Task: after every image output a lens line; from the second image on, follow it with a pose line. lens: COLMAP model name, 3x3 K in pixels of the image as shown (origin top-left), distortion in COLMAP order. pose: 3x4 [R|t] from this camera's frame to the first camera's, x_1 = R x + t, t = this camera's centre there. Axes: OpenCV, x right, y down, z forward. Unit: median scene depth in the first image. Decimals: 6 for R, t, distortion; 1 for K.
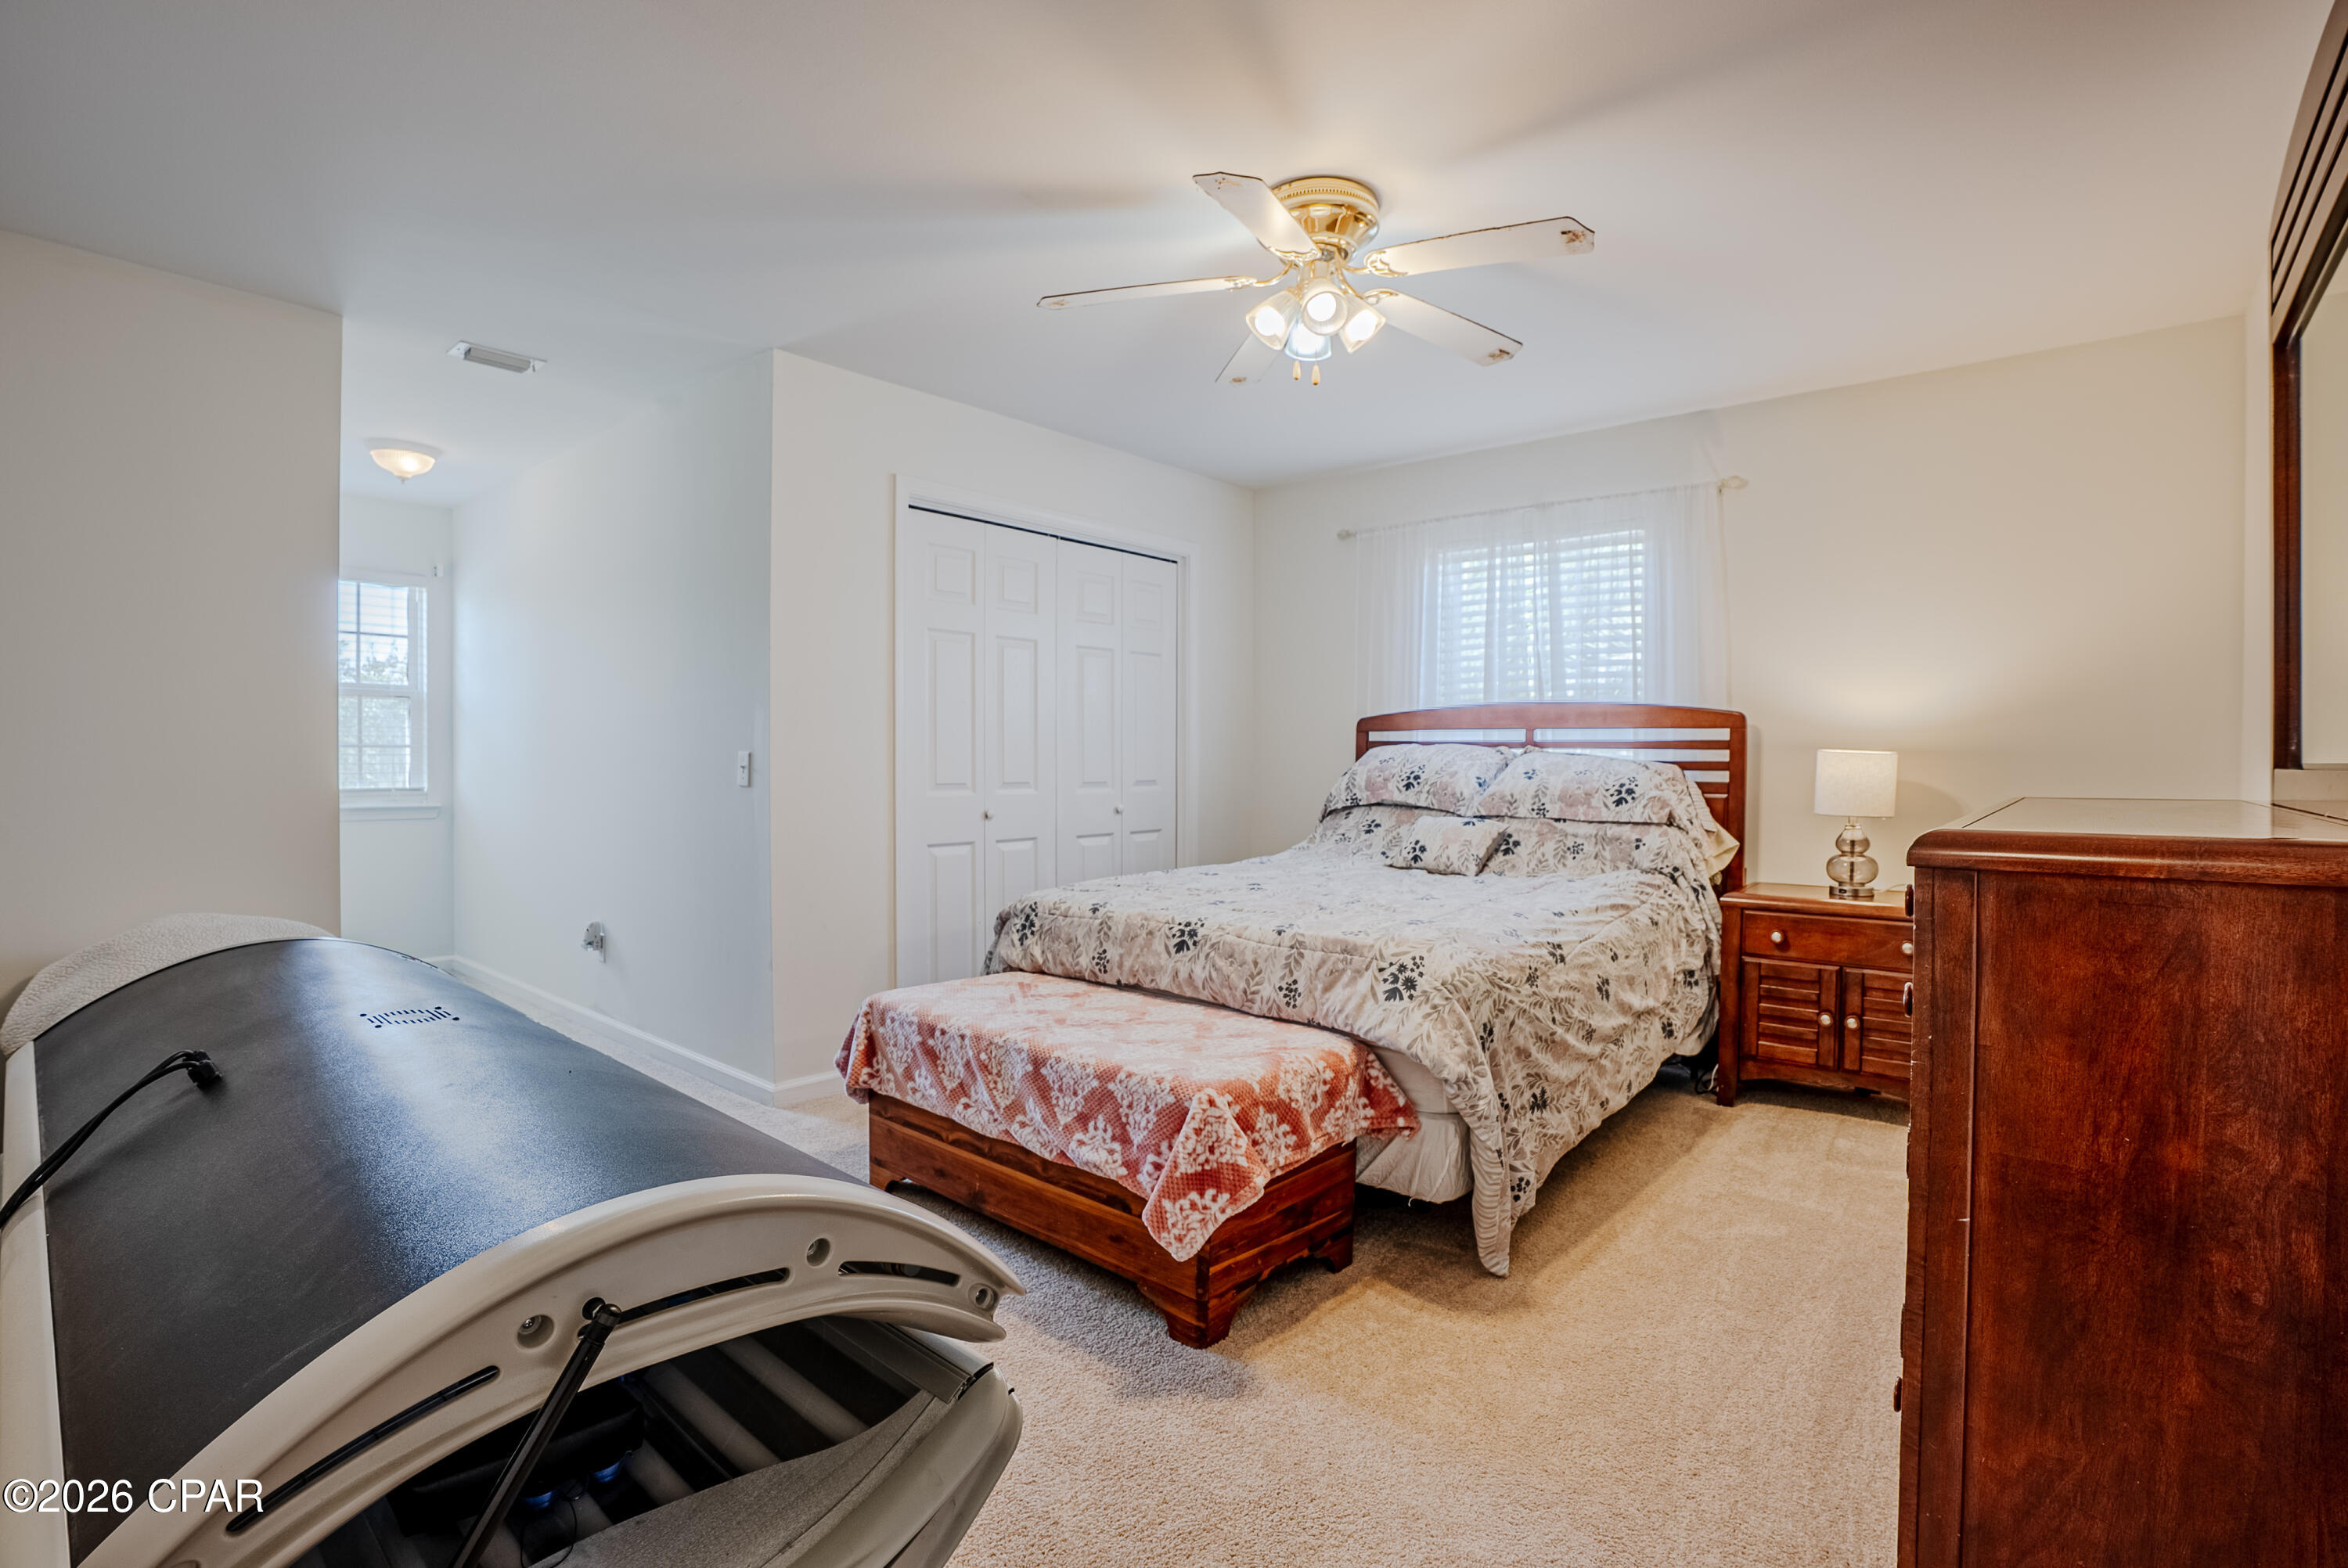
lens RADIAL K [[1090.9, 0, 1178.7], [0, 1090.9, 779.1], [0, 0, 1]] dist [-0.069889, 0.023312]
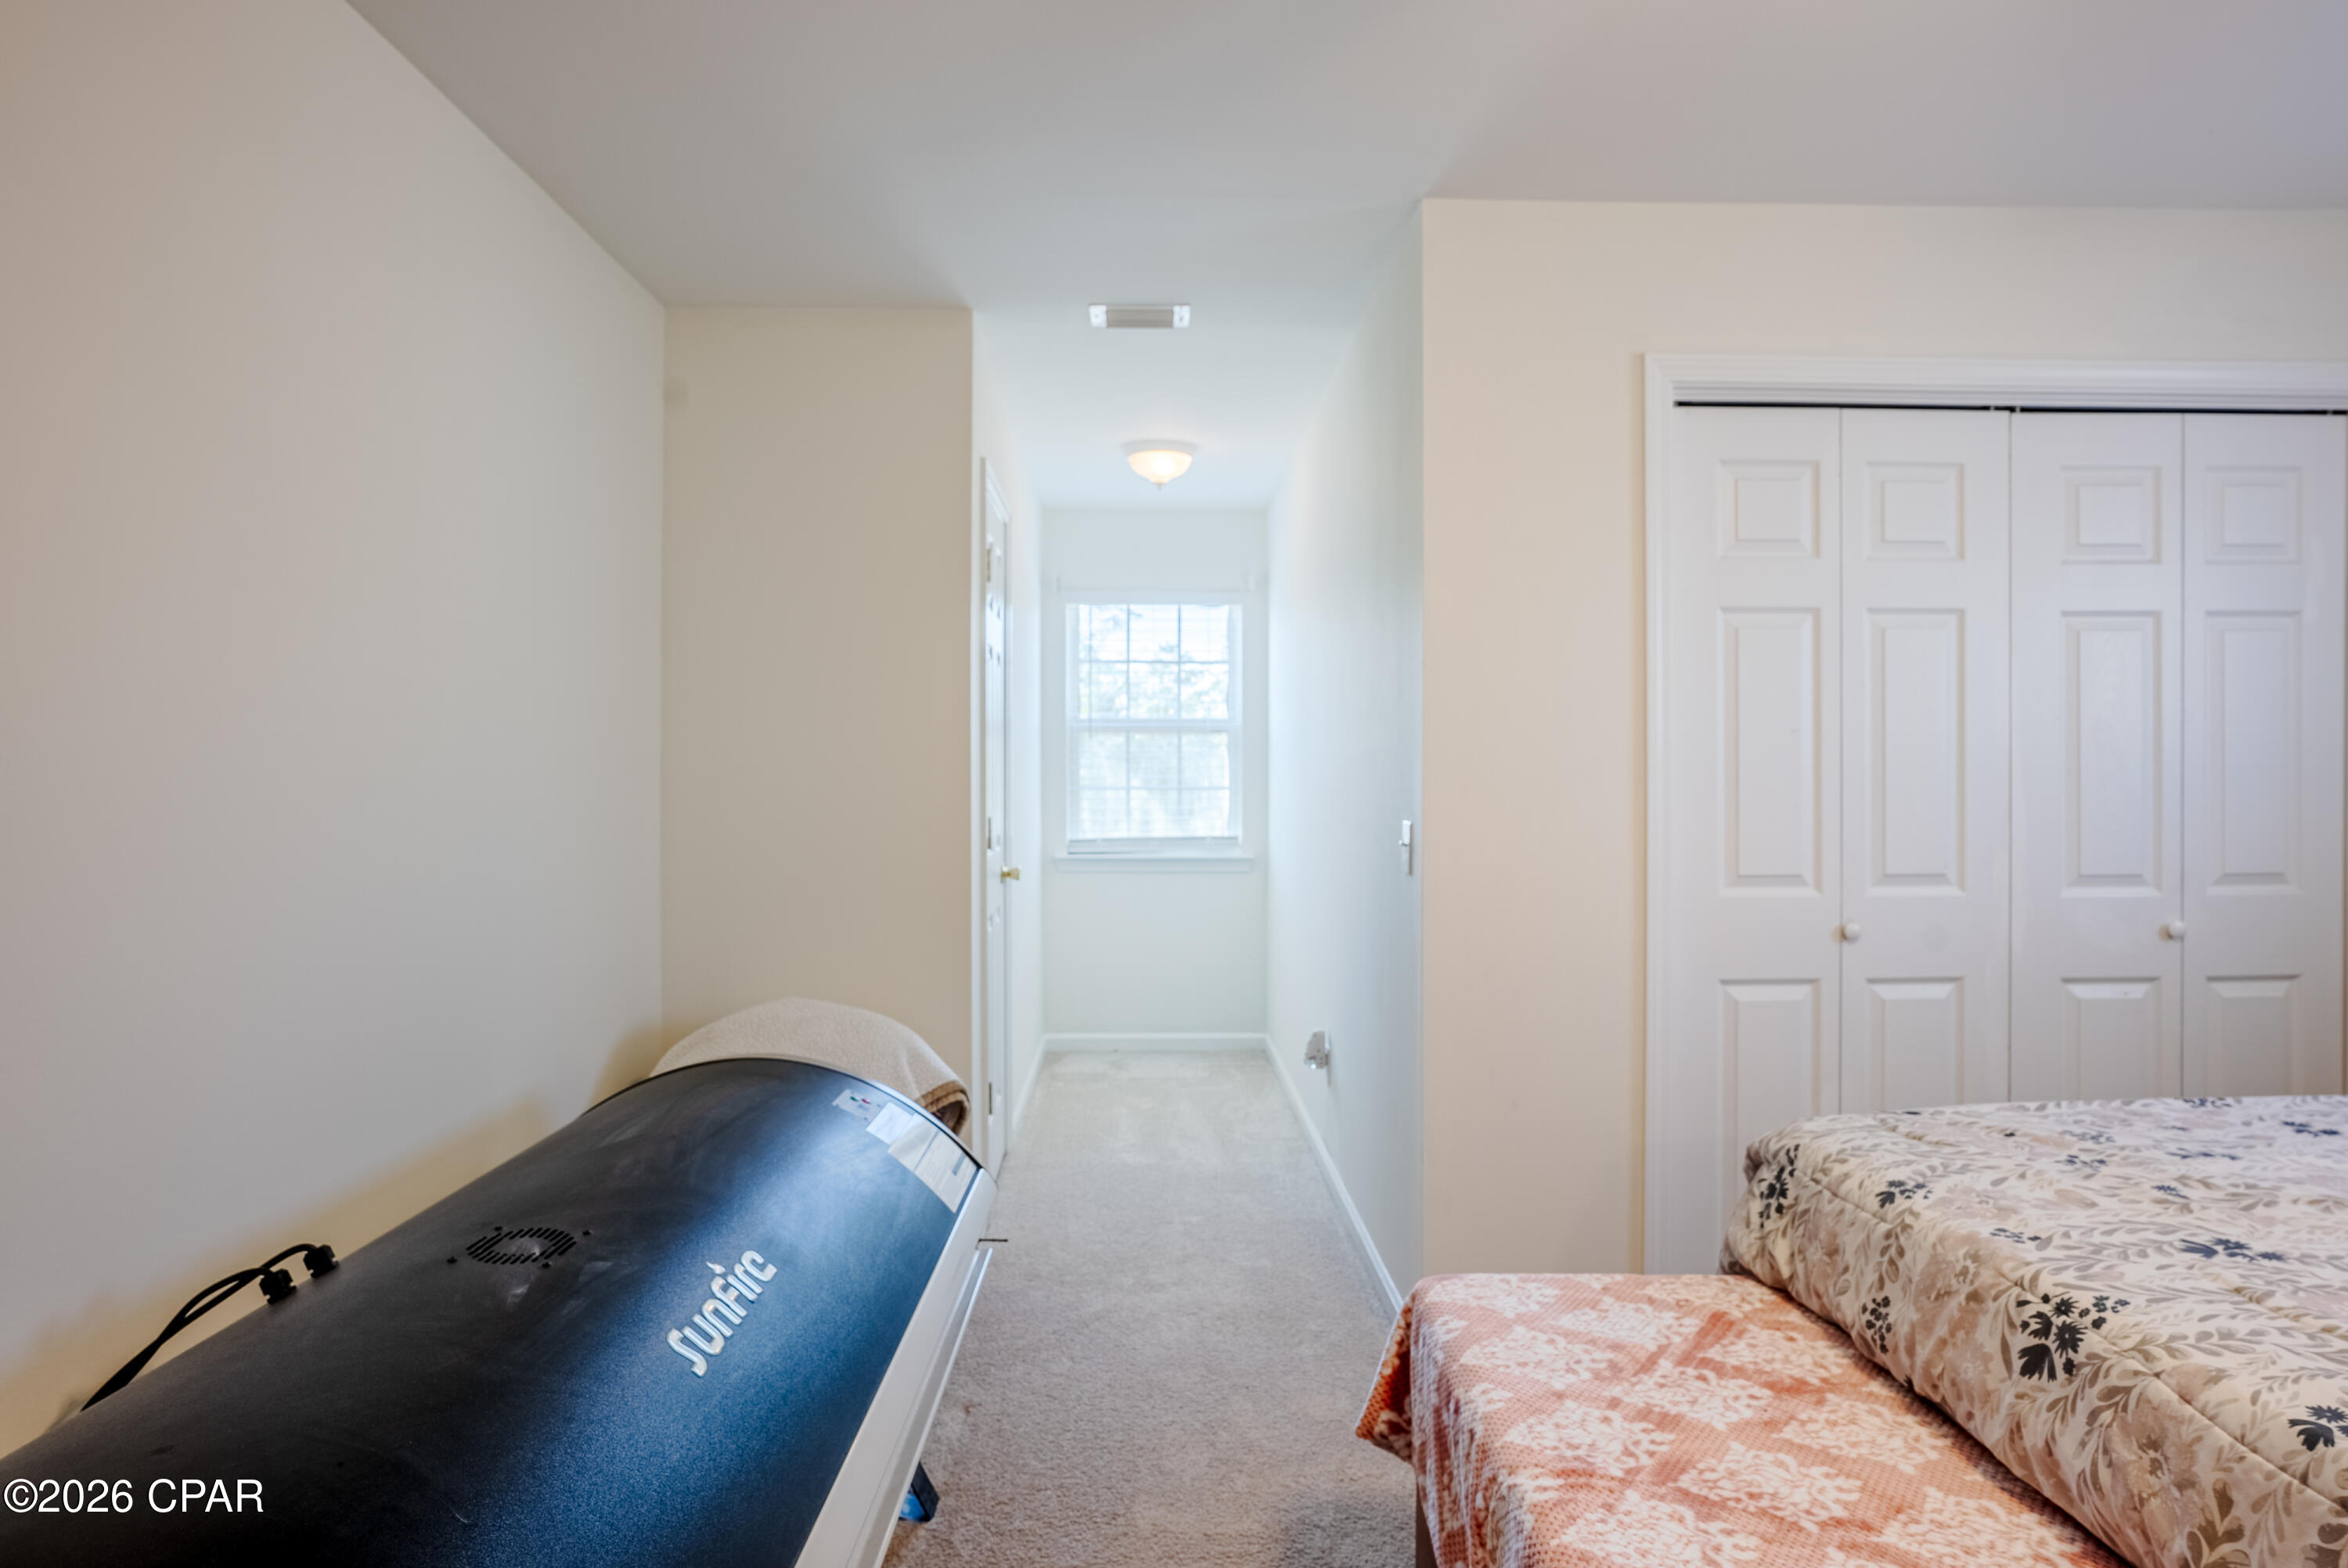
lens RADIAL K [[1364.9, 0, 1171.2], [0, 1364.9, 795.6], [0, 0, 1]] dist [-0.015220, 0.009070]
pose [[0.680782, 0.005287, -0.732467, 0.131293], [-0.007065, 0.999975, 0.000652, -0.046689], [0.732452, 0.004731, 0.680802, 0.366977]]
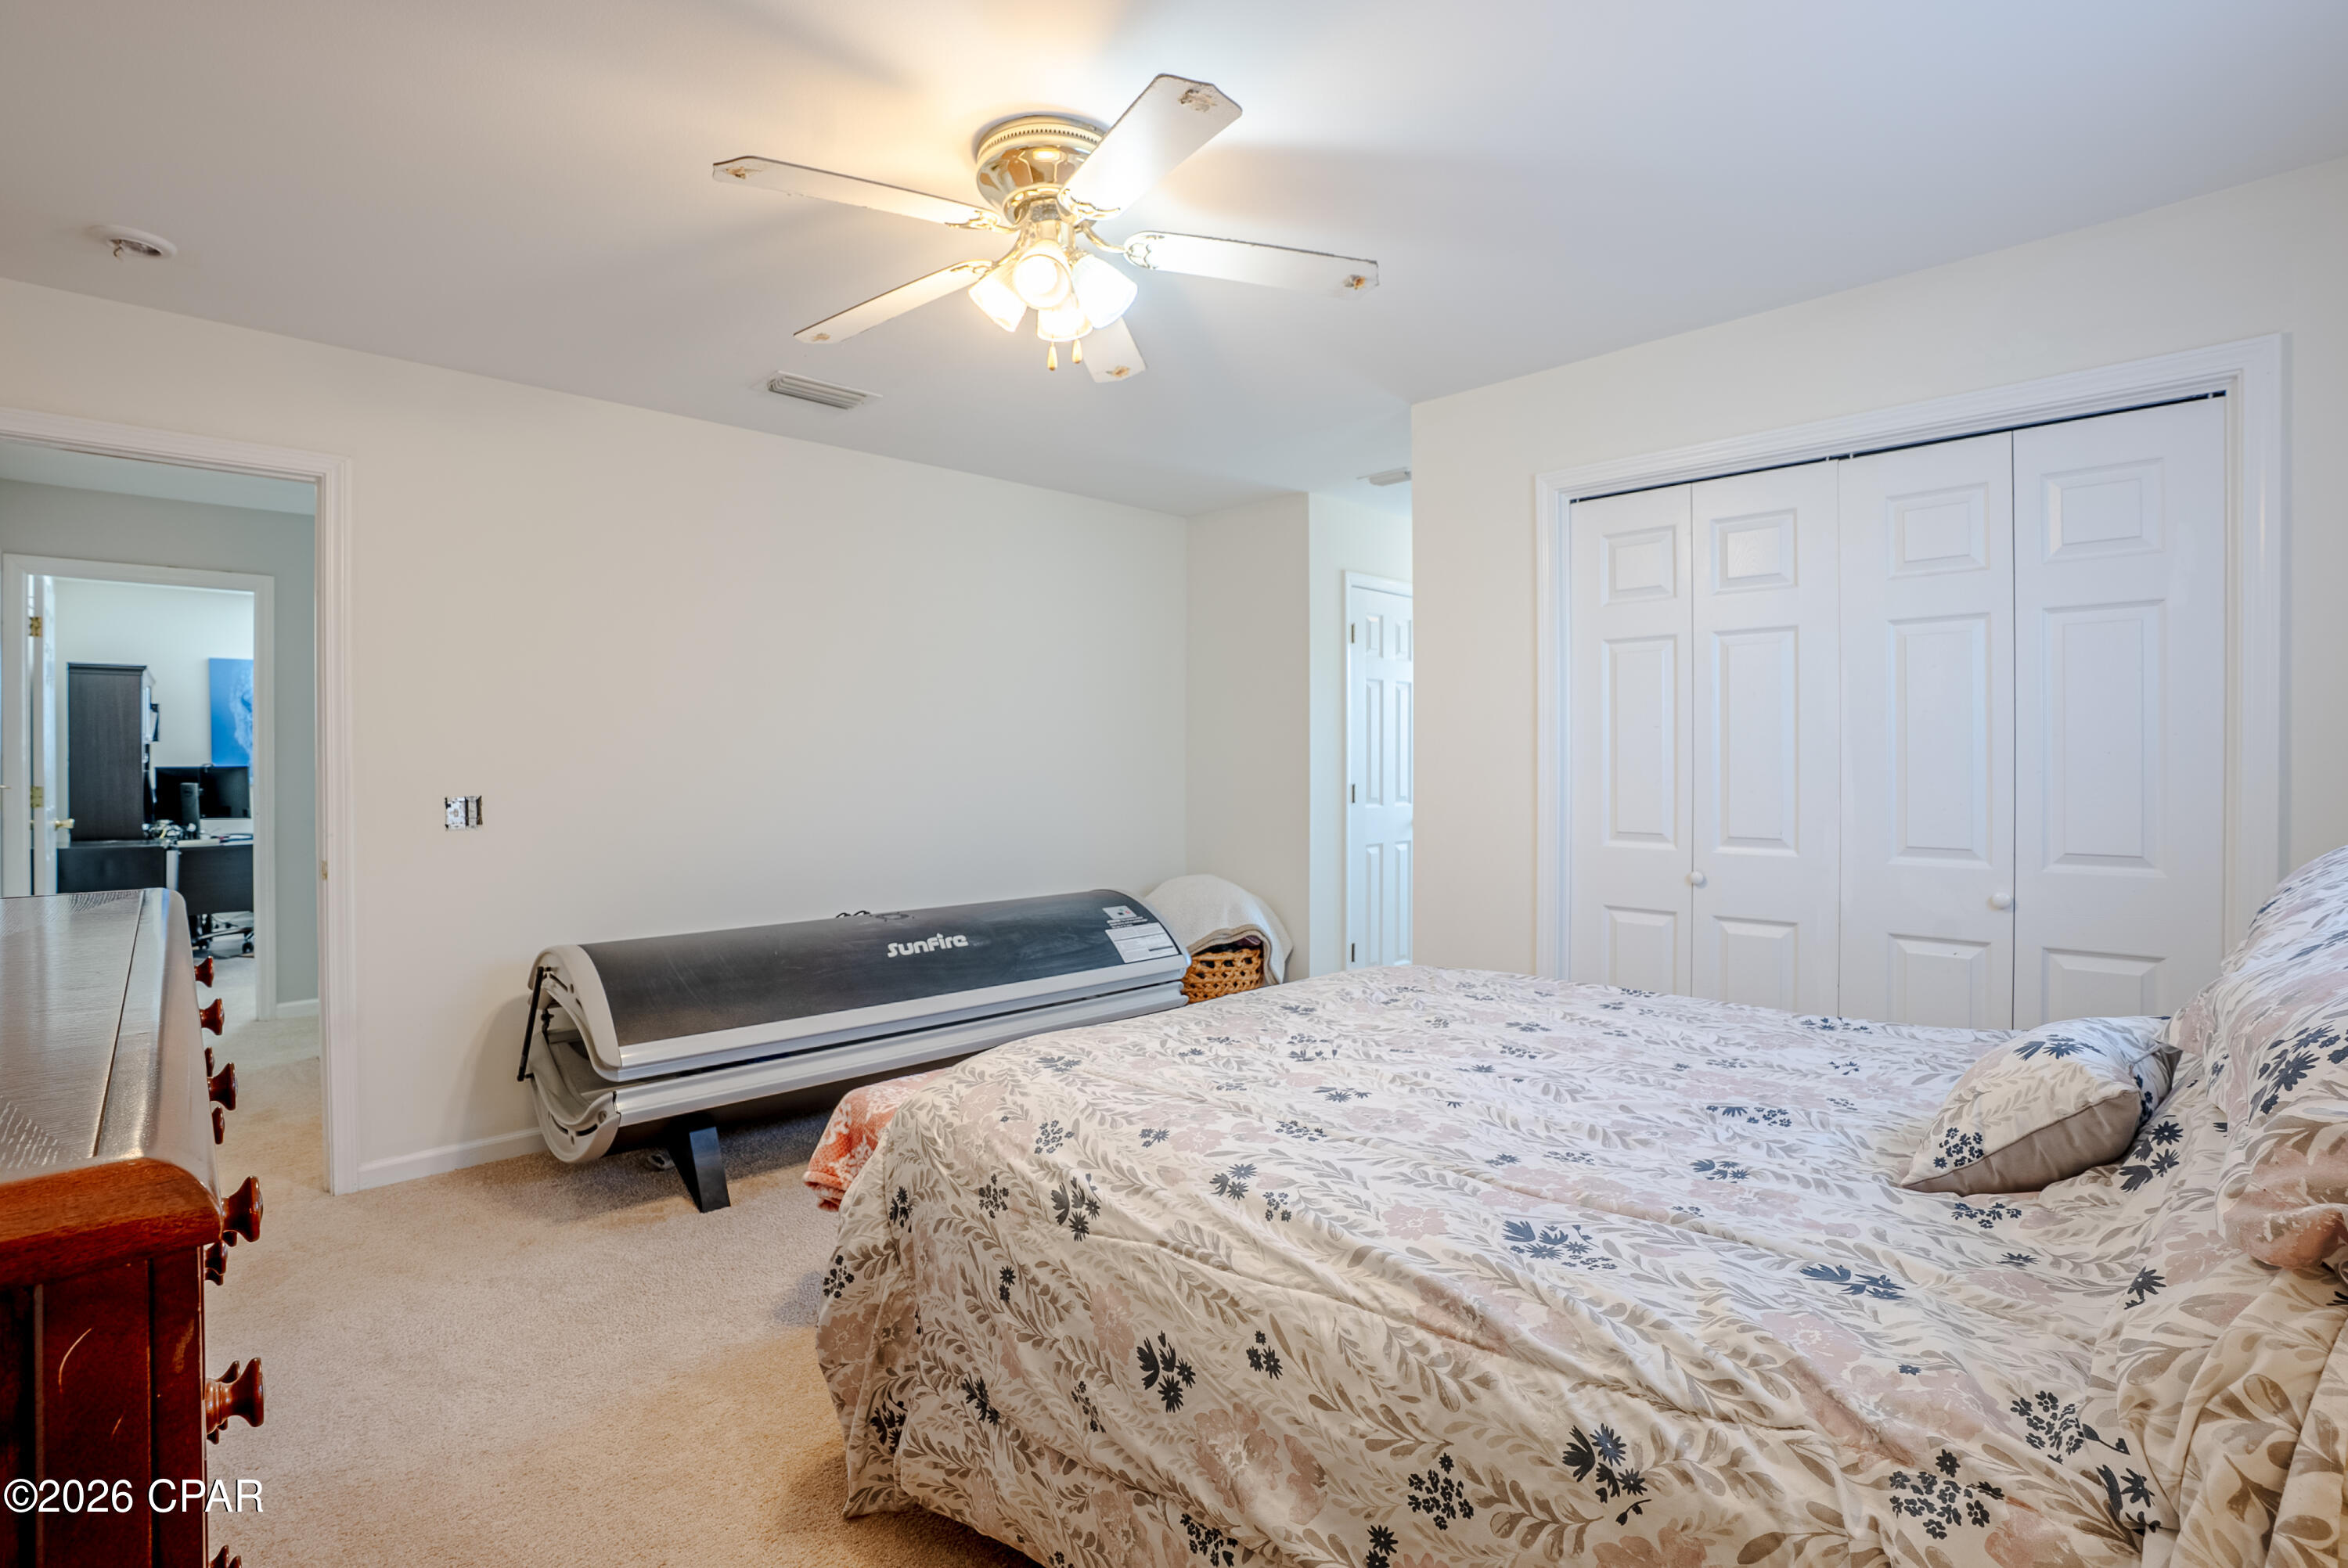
lens RADIAL K [[1090.9, 0, 1167.8], [0, 1090.9, 773.5], [0, 0, 1]] dist [-0.069889, 0.023312]
pose [[-0.093586, 0.013056, -0.995526, 0.770849], [-0.012078, 0.999826, 0.014248, -0.058798], [0.995538, 0.013357, -0.093412, 0.953663]]
